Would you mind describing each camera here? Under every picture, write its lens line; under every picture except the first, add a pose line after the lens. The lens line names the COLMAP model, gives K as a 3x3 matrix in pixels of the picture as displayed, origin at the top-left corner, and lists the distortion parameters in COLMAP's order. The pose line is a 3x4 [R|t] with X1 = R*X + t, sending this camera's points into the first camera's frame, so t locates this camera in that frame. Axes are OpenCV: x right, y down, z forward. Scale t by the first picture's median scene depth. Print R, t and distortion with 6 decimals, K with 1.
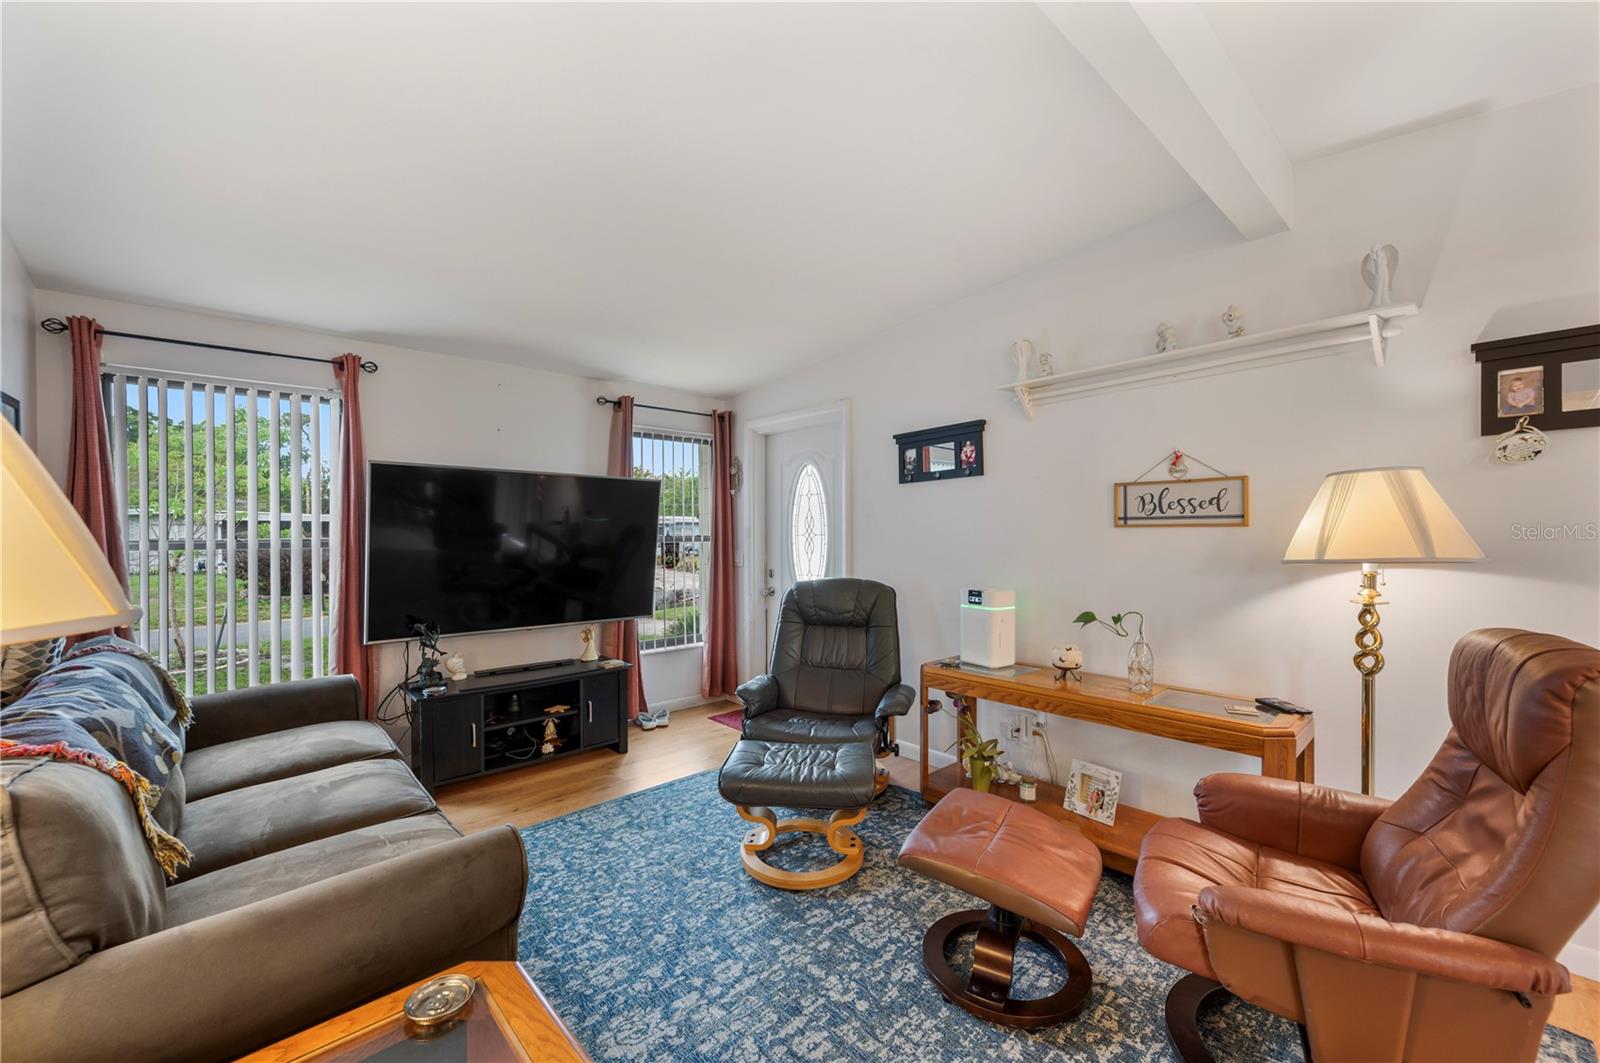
lens RADIAL K [[634.7, 0, 803.2], [0, 634.7, 537.1], [0, 0, 1]] dist [-0.000265, -0.000811]
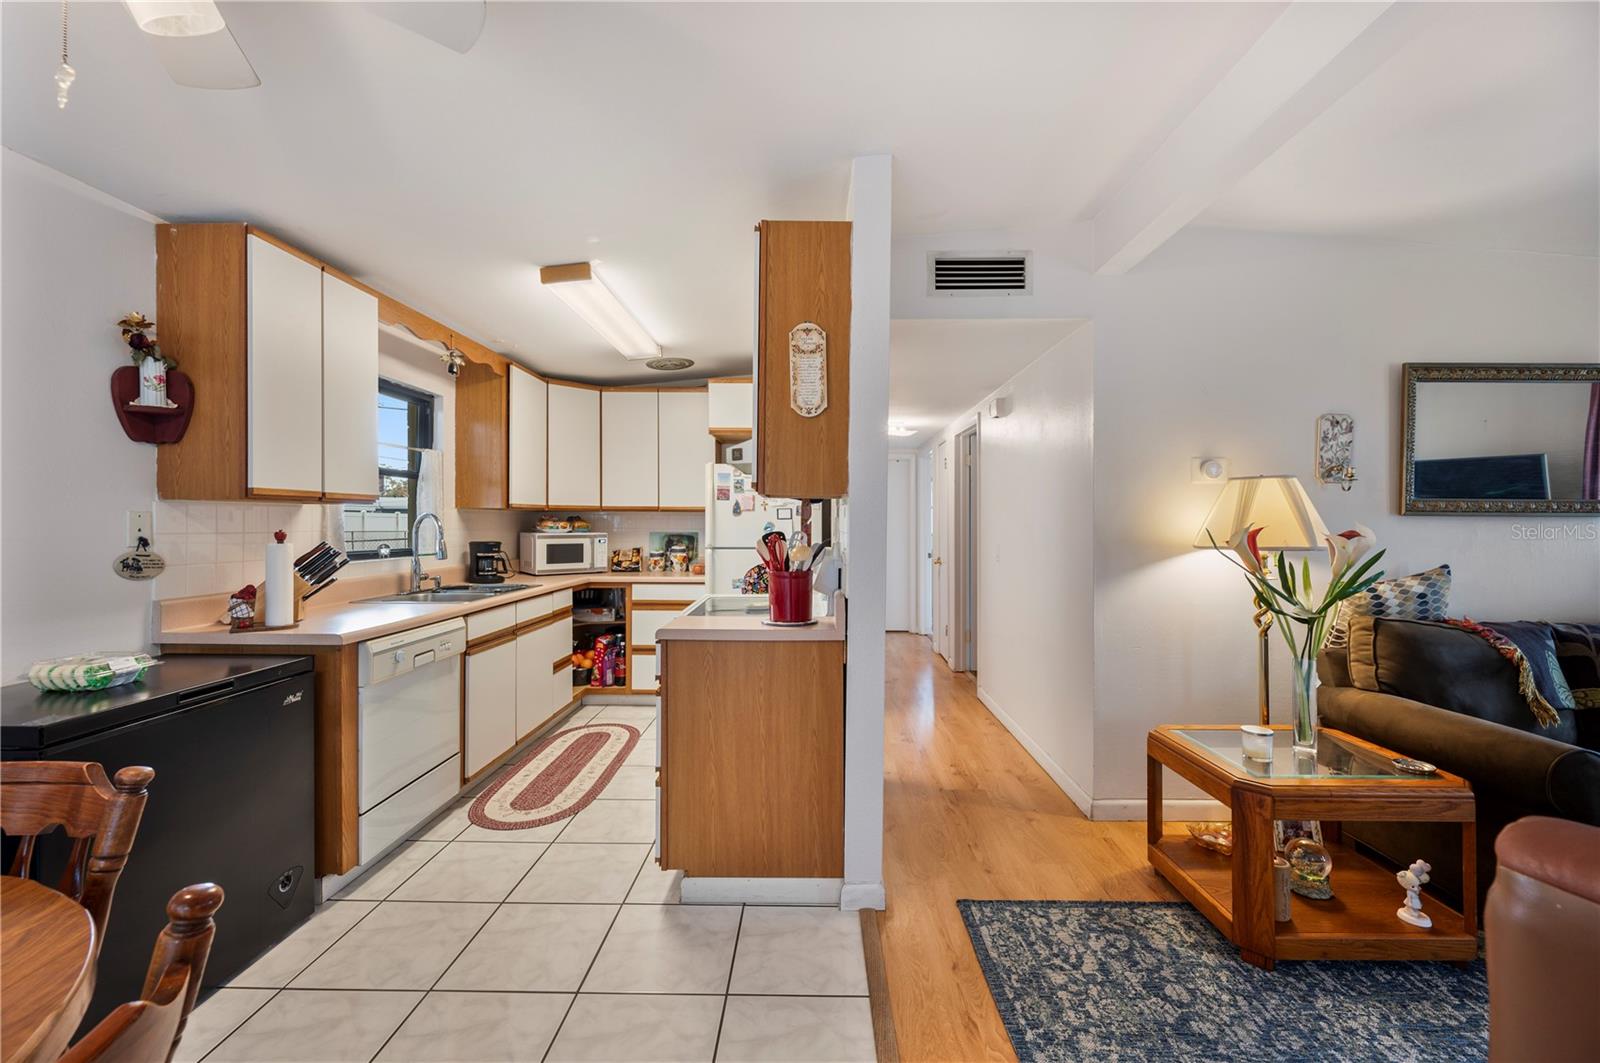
lens RADIAL K [[634.7, 0, 798.9], [0, 634.7, 522.1], [0, 0, 1]] dist [-0.000265, -0.000811]
pose [[-0.691623, 0.004602, -0.722244, 0.700748], [-0.000824, 0.999974, 0.007161, -0.007047], [0.722258, 0.005548, -0.691601, 0.328247]]
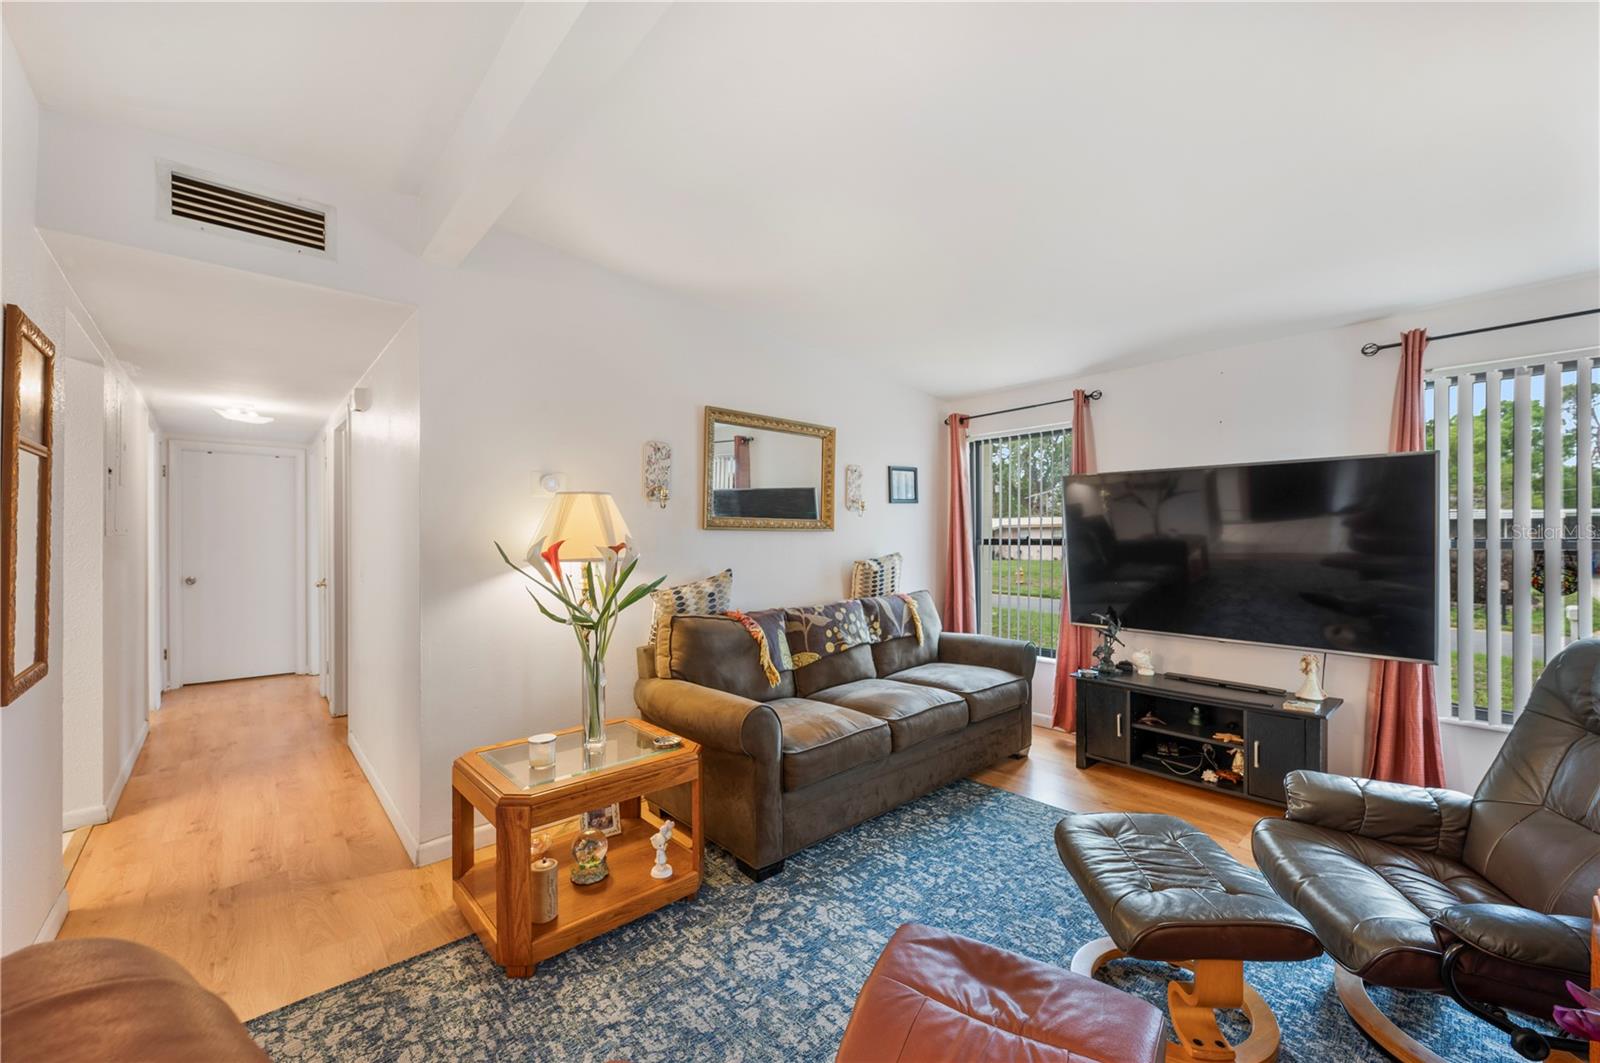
lens RADIAL K [[634.7, 0, 805.5], [0, 634.7, 538.7], [0, 0, 1]] dist [-0.000265, -0.000811]
pose [[-0.005178, 0.010075, -0.999936, 0.564304], [-0.005556, 0.999934, 0.010103, -0.007366], [0.999971, 0.005608, -0.005122, 0.503856]]
